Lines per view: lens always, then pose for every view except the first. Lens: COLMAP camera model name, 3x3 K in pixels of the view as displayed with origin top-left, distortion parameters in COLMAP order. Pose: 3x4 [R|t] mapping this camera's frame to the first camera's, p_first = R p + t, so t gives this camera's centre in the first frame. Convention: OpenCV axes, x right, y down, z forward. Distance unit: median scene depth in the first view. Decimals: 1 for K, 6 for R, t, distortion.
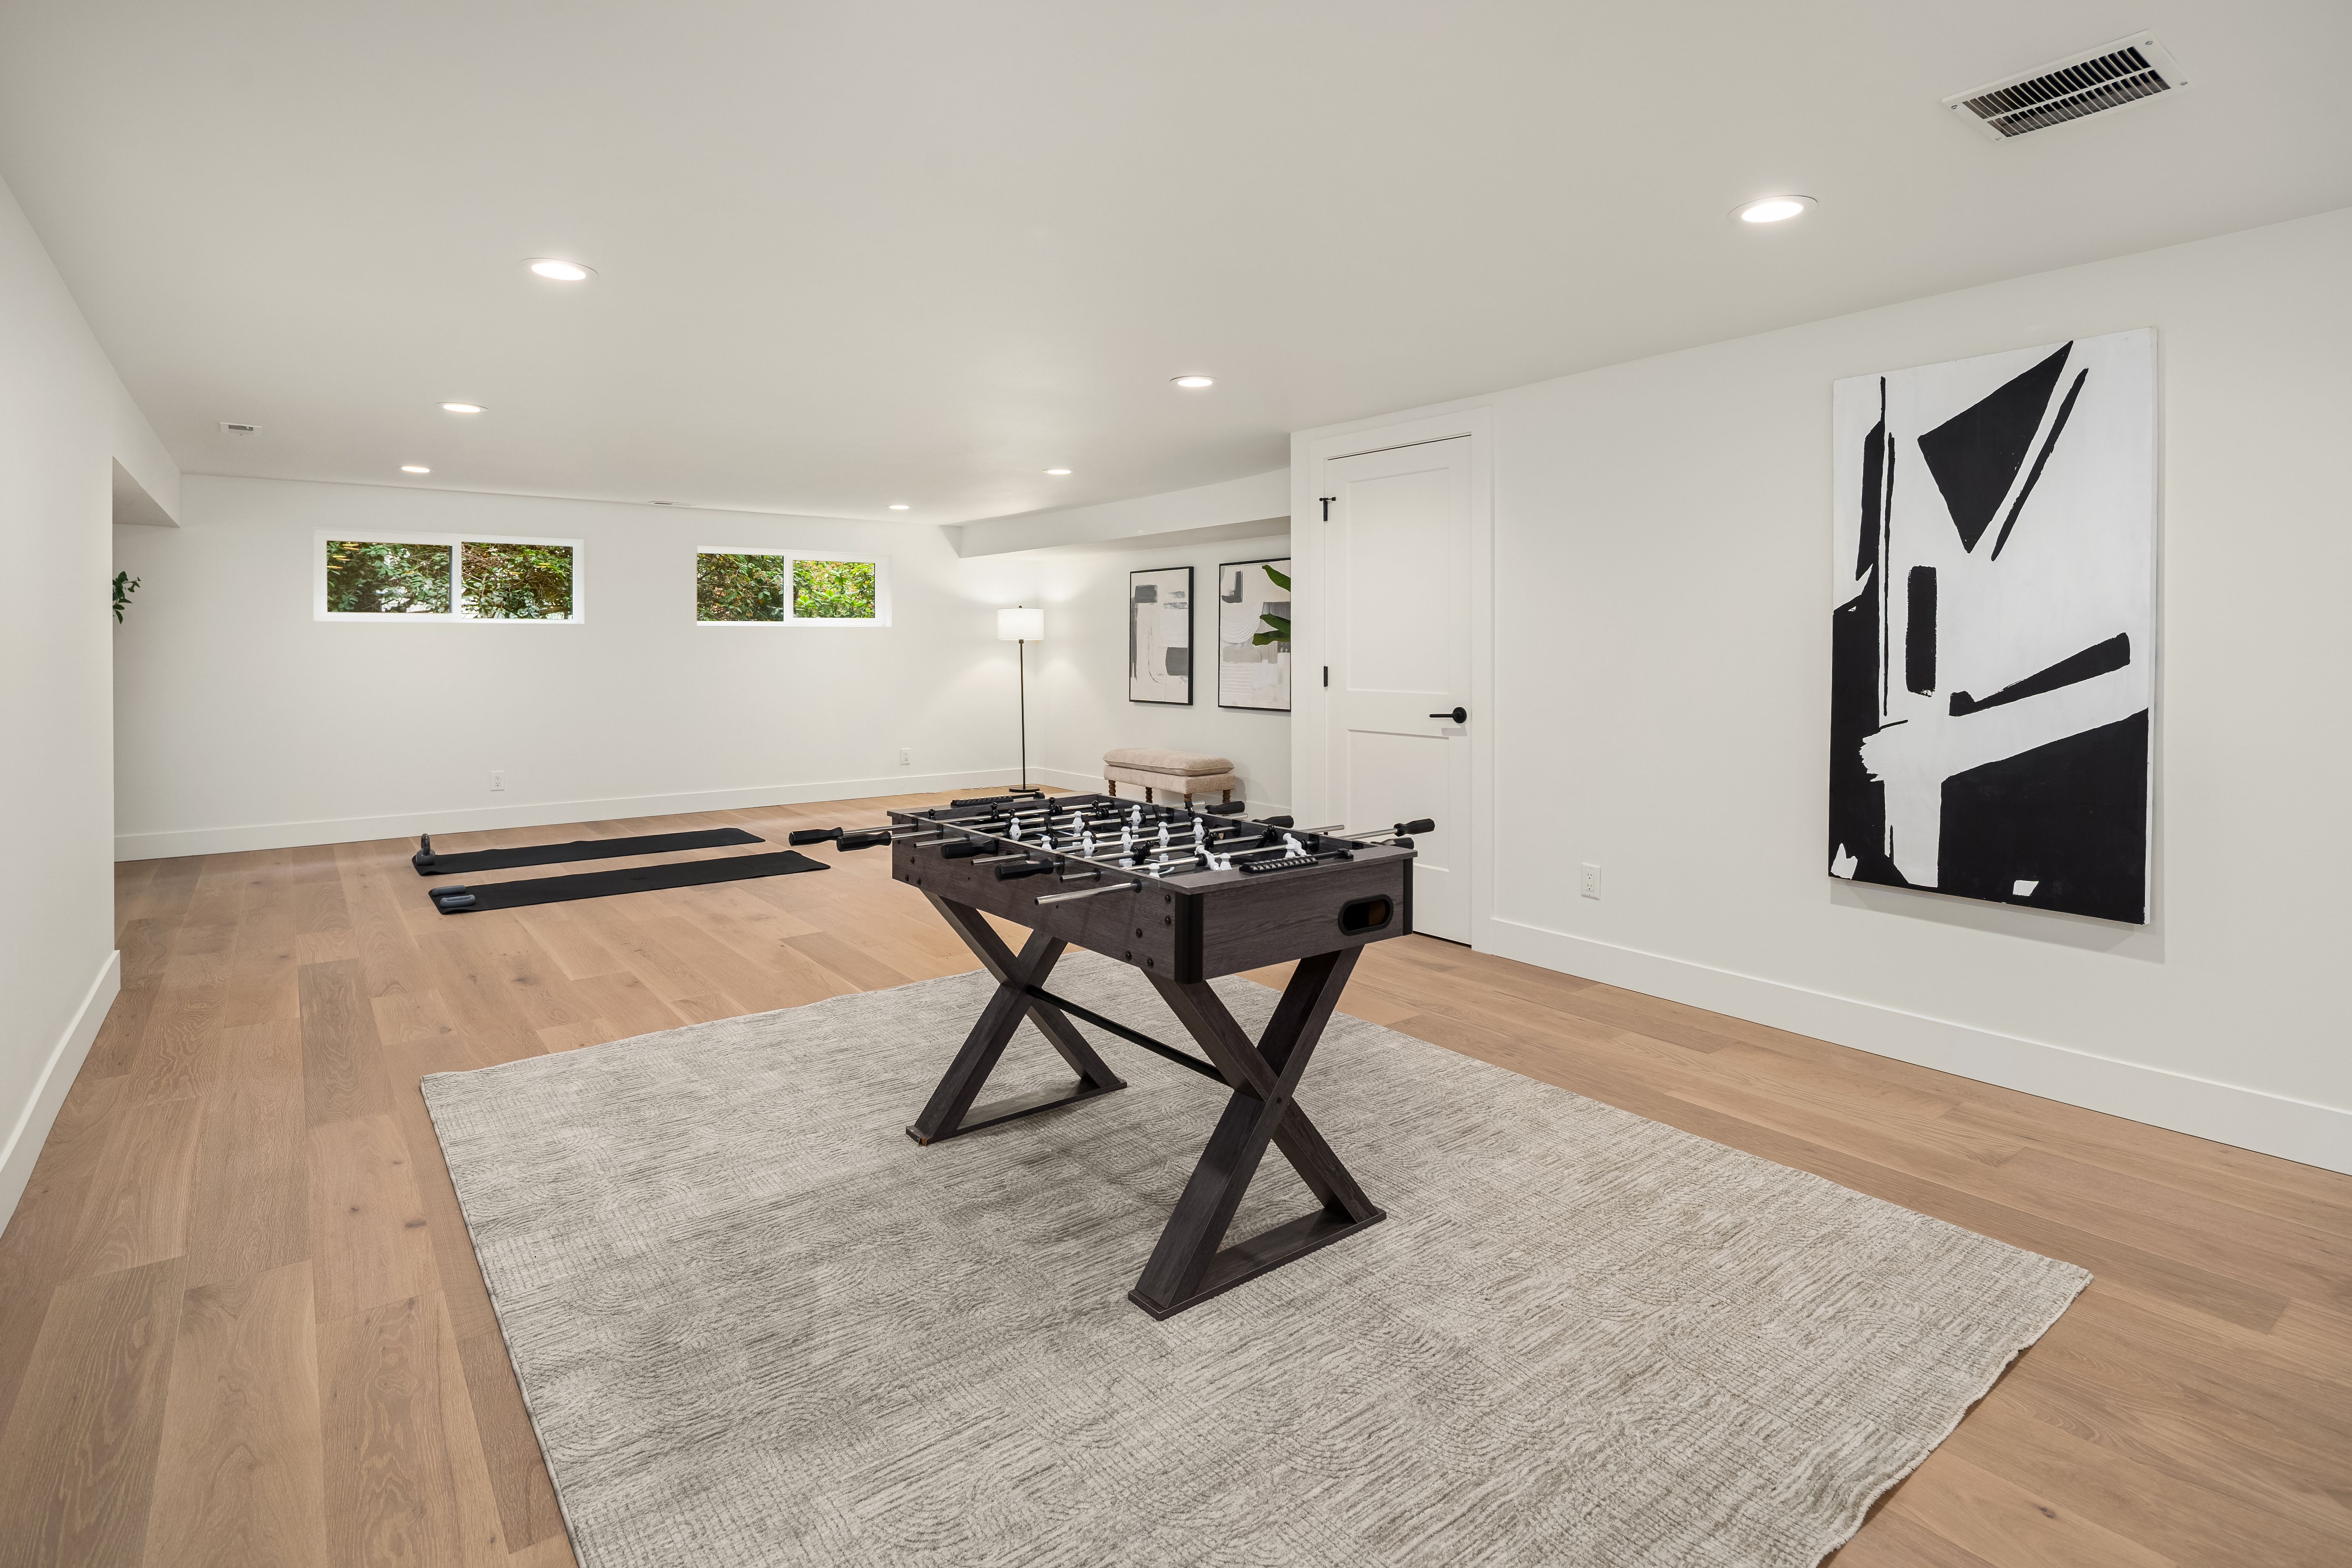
lens RADIAL K [[1167.4, 0, 1191.5], [0, 1167.4, 654.9], [0, 0, 1]] dist [0.002485, -0.001165]
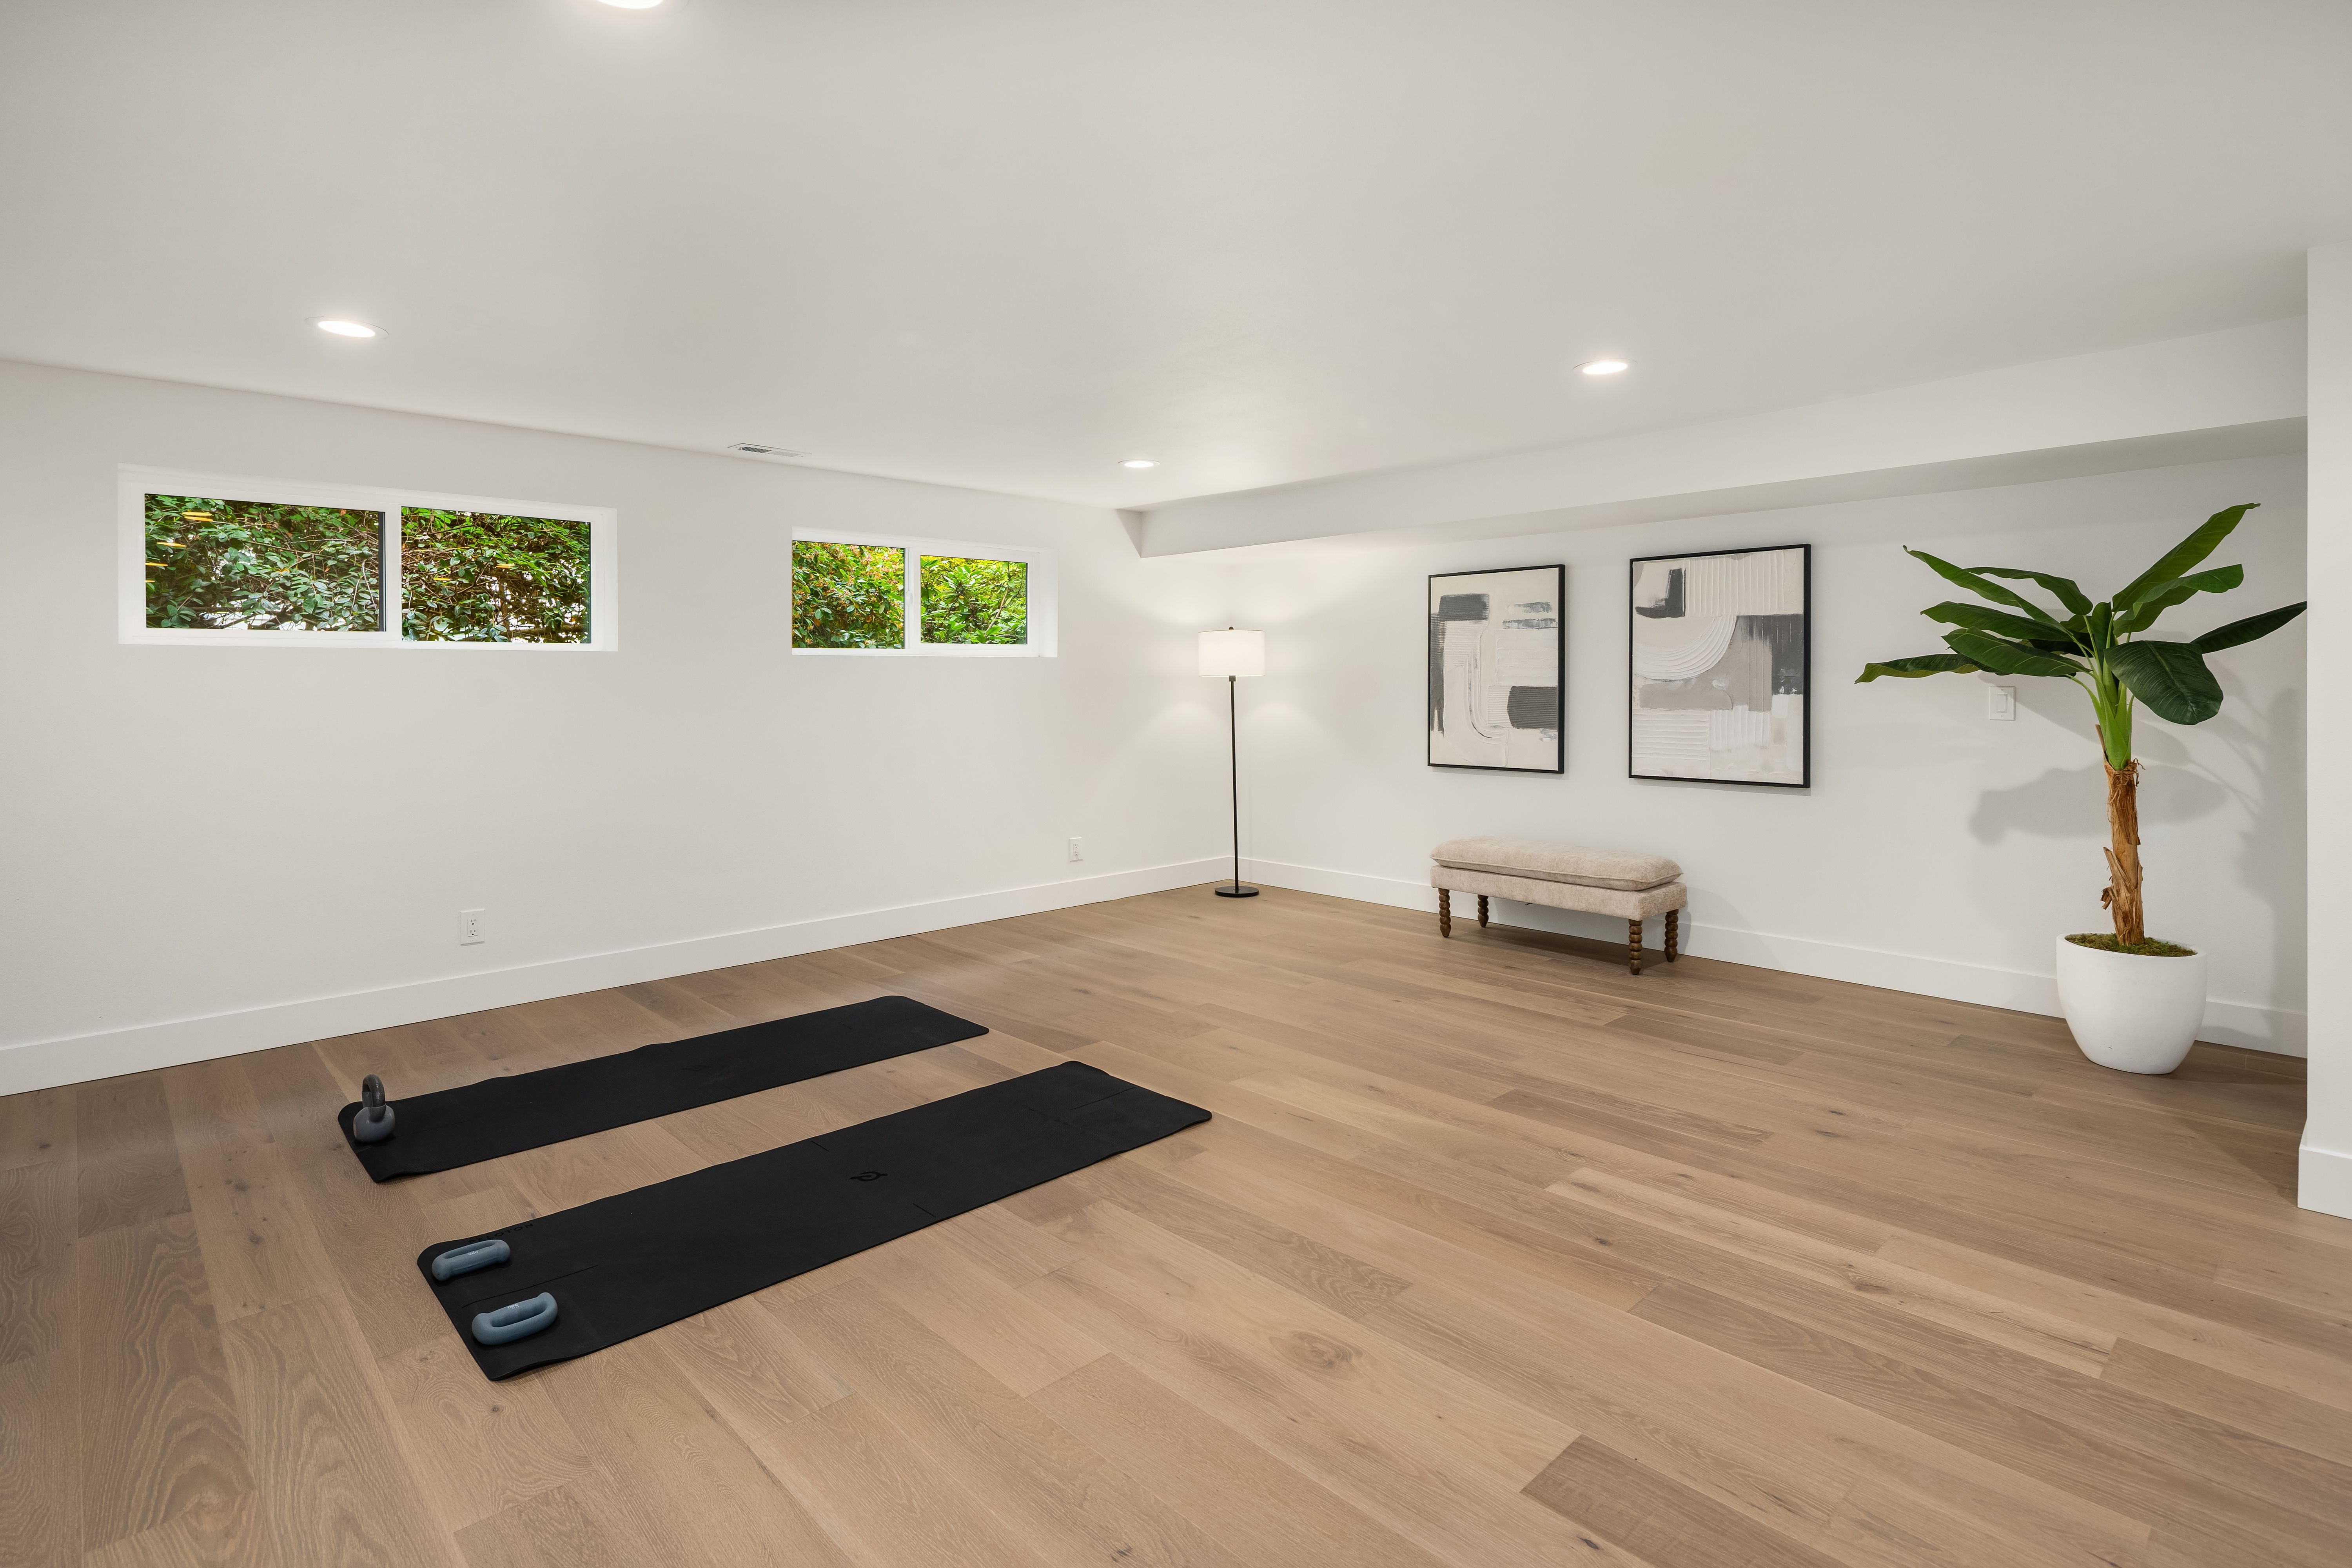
lens RADIAL K [[1150.0, 0, 1184.5], [0, 1150.0, 684.2], [0, 0, 1]] dist [-0.005298, -0.000858]
pose [[0.994190, -0.003240, 0.107591, -0.288597], [0.004054, 0.999965, -0.007352, -0.003813], [-0.107564, 0.007745, 0.994168, 0.379906]]
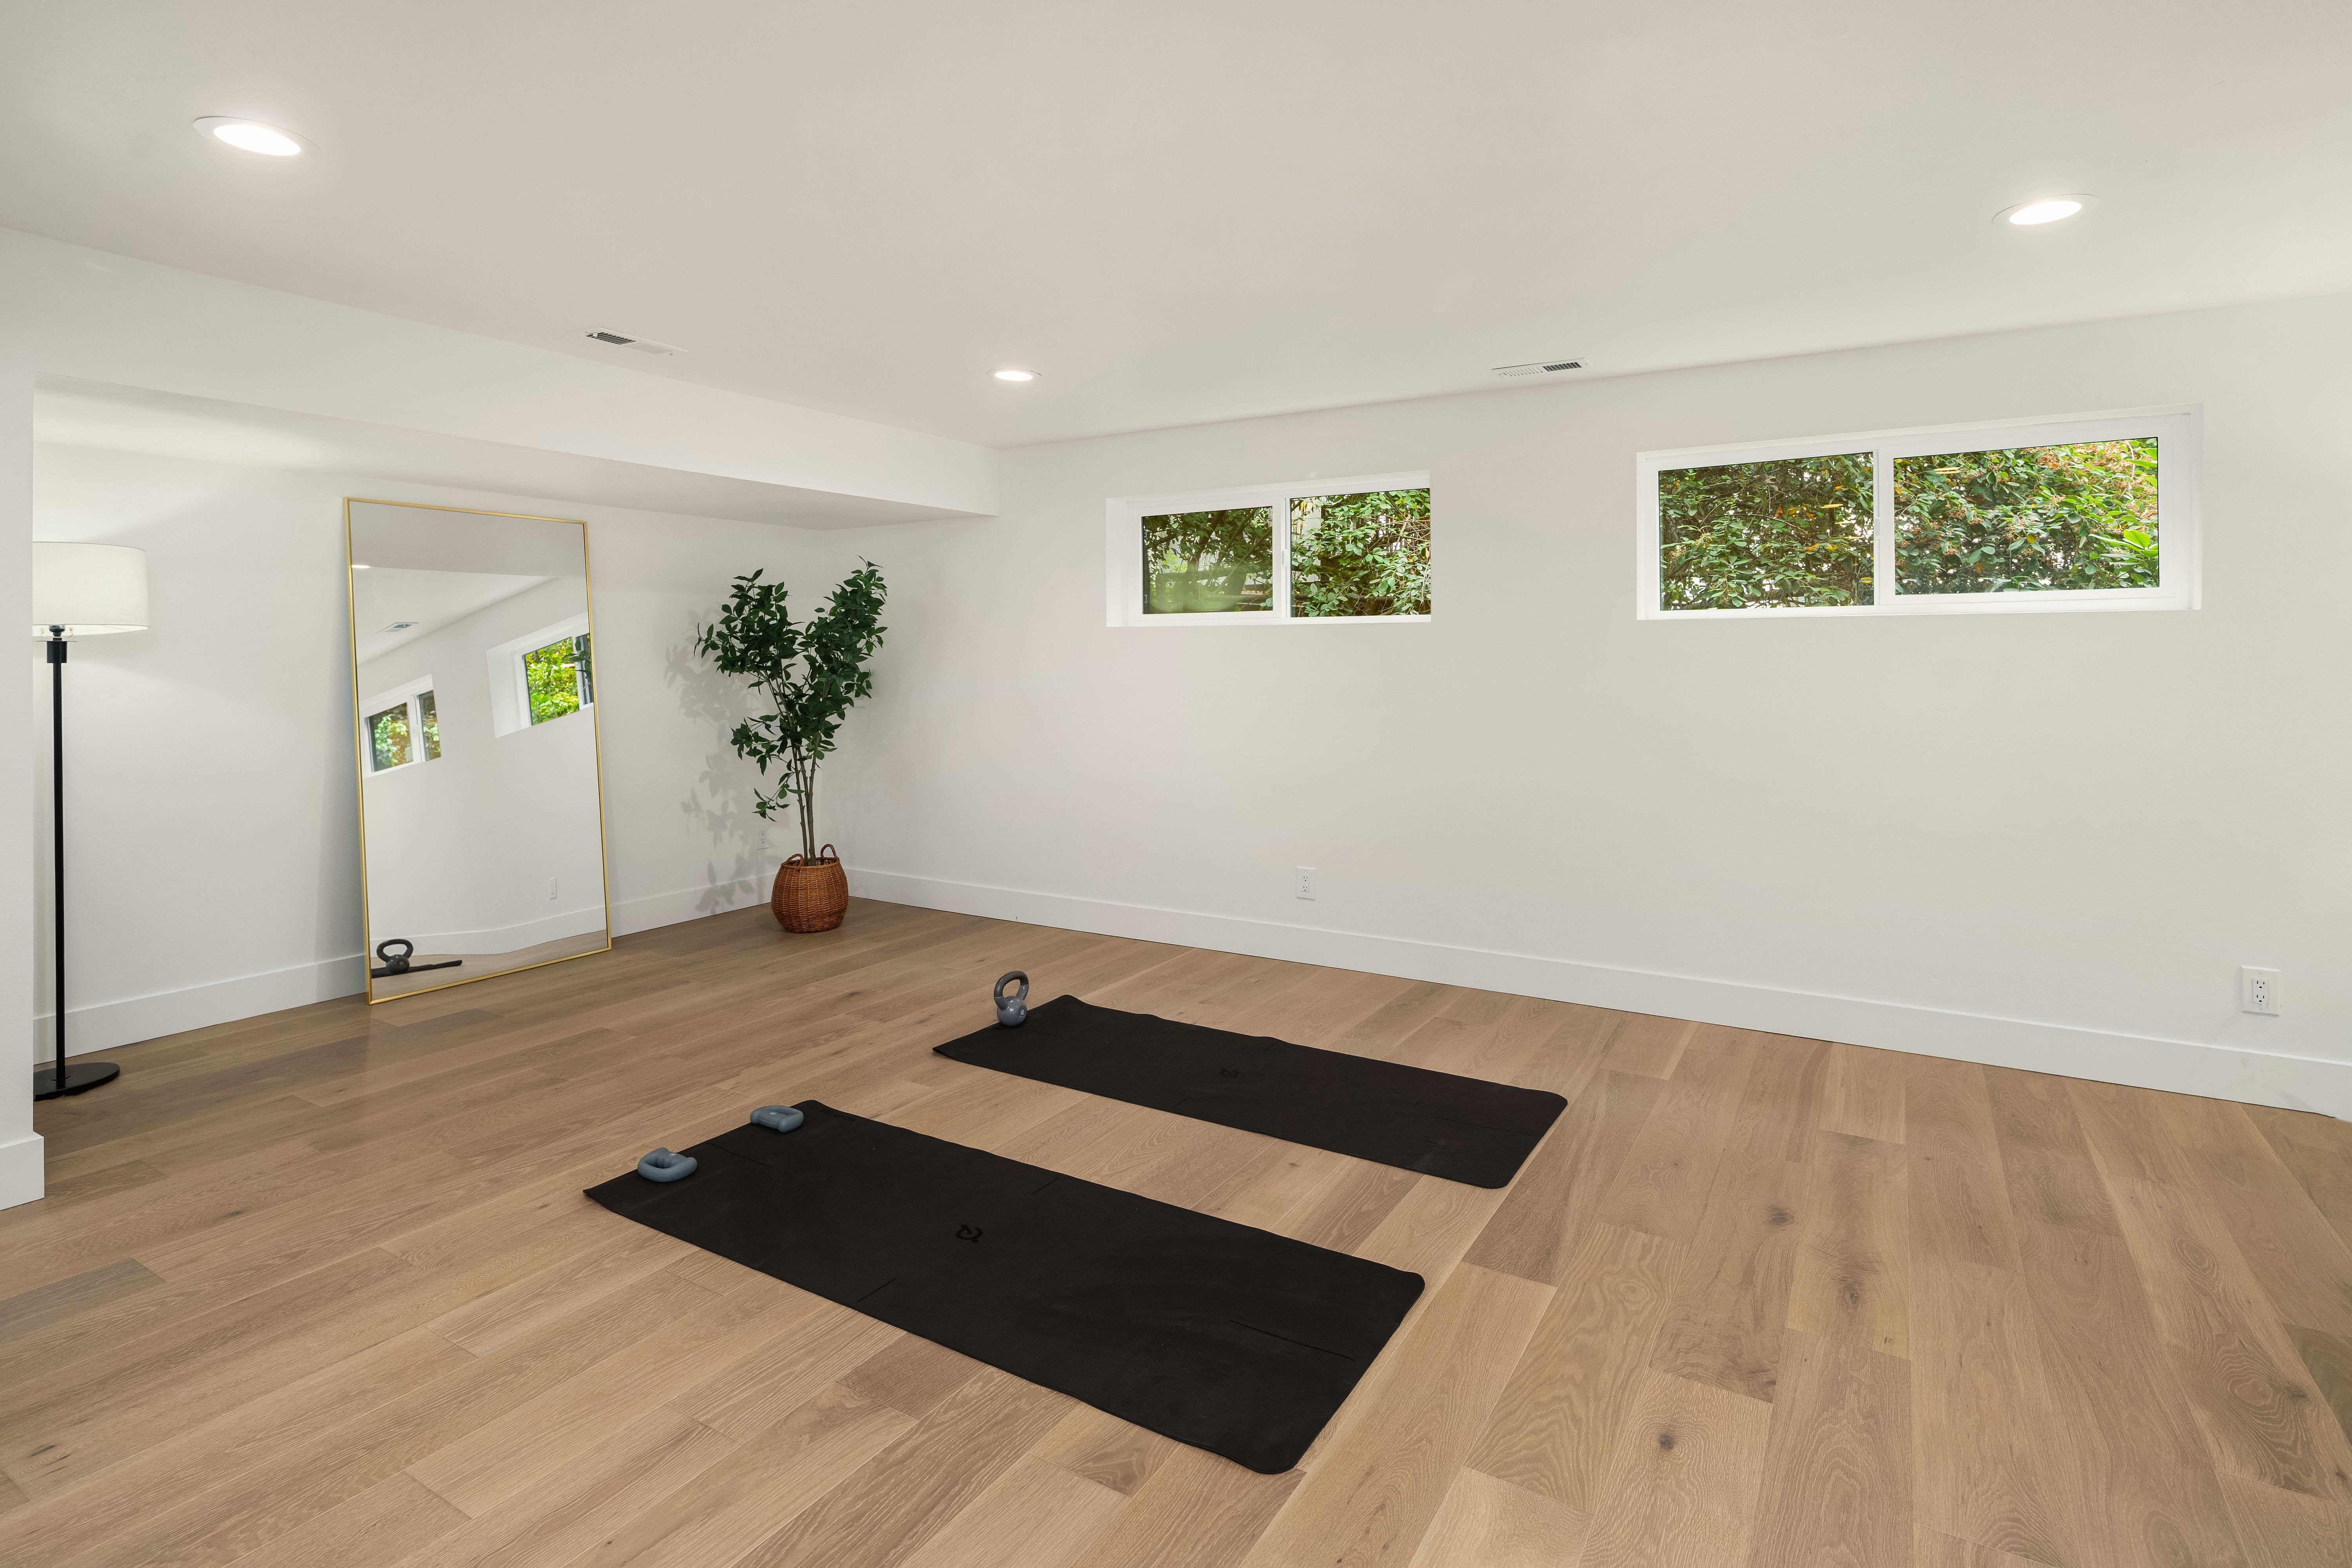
lens RADIAL K [[1167.4, 0, 1191.5], [0, 1167.4, 654.9], [0, 0, 1]] dist [0.002485, -0.001165]
pose [[0.361034, 0.000010, -0.932553, -0.046416], [-0.007060, 0.999971, -0.002722, -0.008185], [0.932526, 0.007567, 0.361023, 0.674215]]
